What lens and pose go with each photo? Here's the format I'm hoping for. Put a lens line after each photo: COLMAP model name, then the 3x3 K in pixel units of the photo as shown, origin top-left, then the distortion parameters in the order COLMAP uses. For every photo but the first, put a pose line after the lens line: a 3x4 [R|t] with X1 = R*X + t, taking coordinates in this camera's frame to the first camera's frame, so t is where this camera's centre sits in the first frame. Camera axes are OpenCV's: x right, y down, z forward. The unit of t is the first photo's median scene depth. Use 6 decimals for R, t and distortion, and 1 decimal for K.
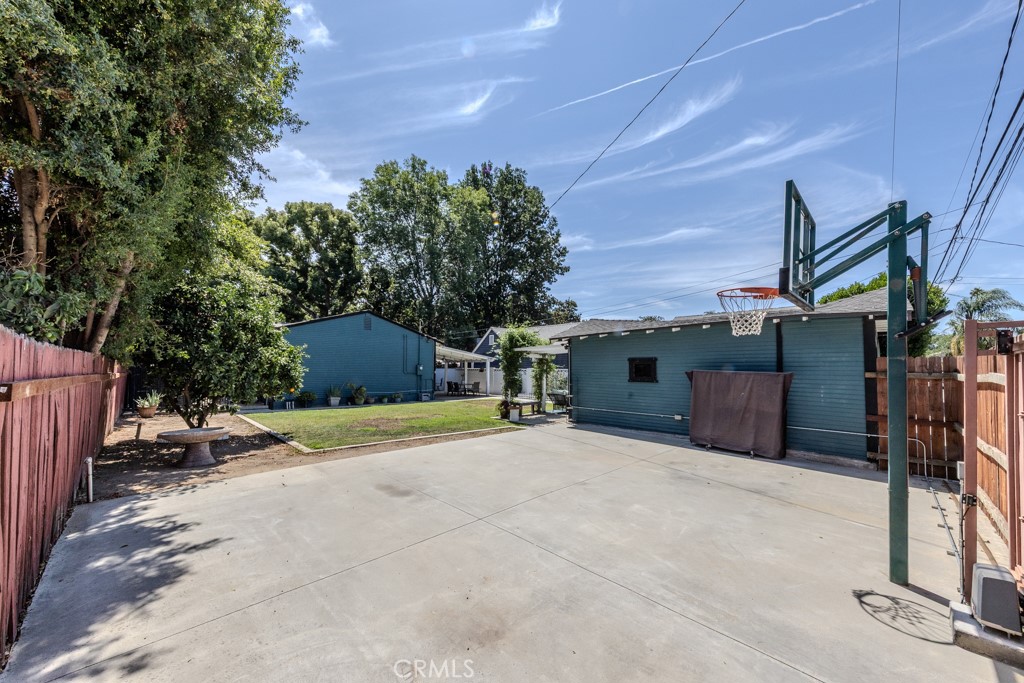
lens RADIAL K [[374.1, 0, 512.9], [0, 374.1, 358.9], [0, 0, 1]] dist [-0.000505, 0.000060]
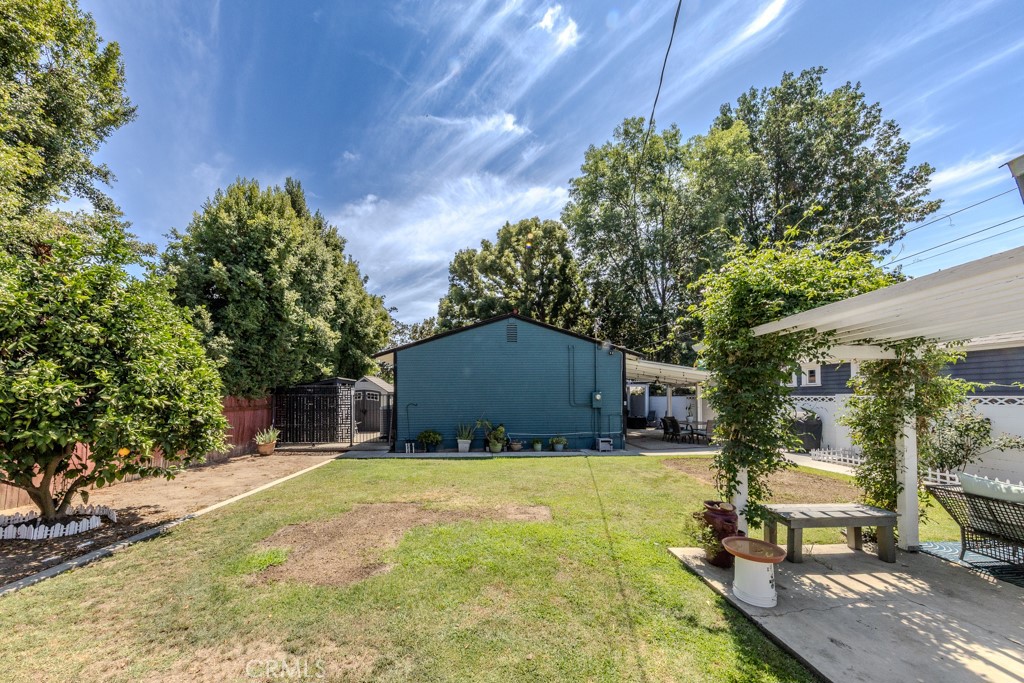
lens RADIAL K [[346.6, 0, 510.5], [0, 346.6, 387.3], [0, 0, 1]] dist [0.022837, -0.016582]
pose [[0.747479, -0.028575, -0.663670, 0.027028], [0.029153, 0.999523, -0.010201, 0.010401], [0.663645, -0.011723, 0.747956, 0.472237]]
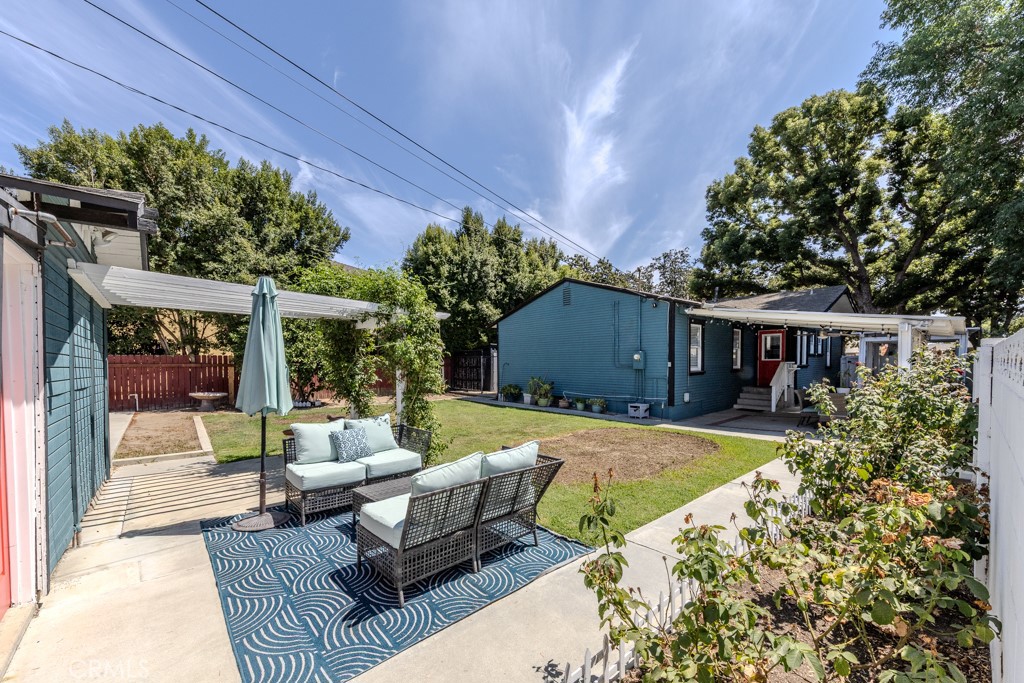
lens RADIAL K [[383.7, 0, 513.0], [0, 383.7, 371.1], [0, 0, 1]] dist [-0.000015, -0.000002]
pose [[-0.041657, 0.017507, -0.998979, 0.319945], [0.029677, 0.999427, 0.016278, 0.030740], [0.998691, -0.028968, -0.042152, 0.836856]]
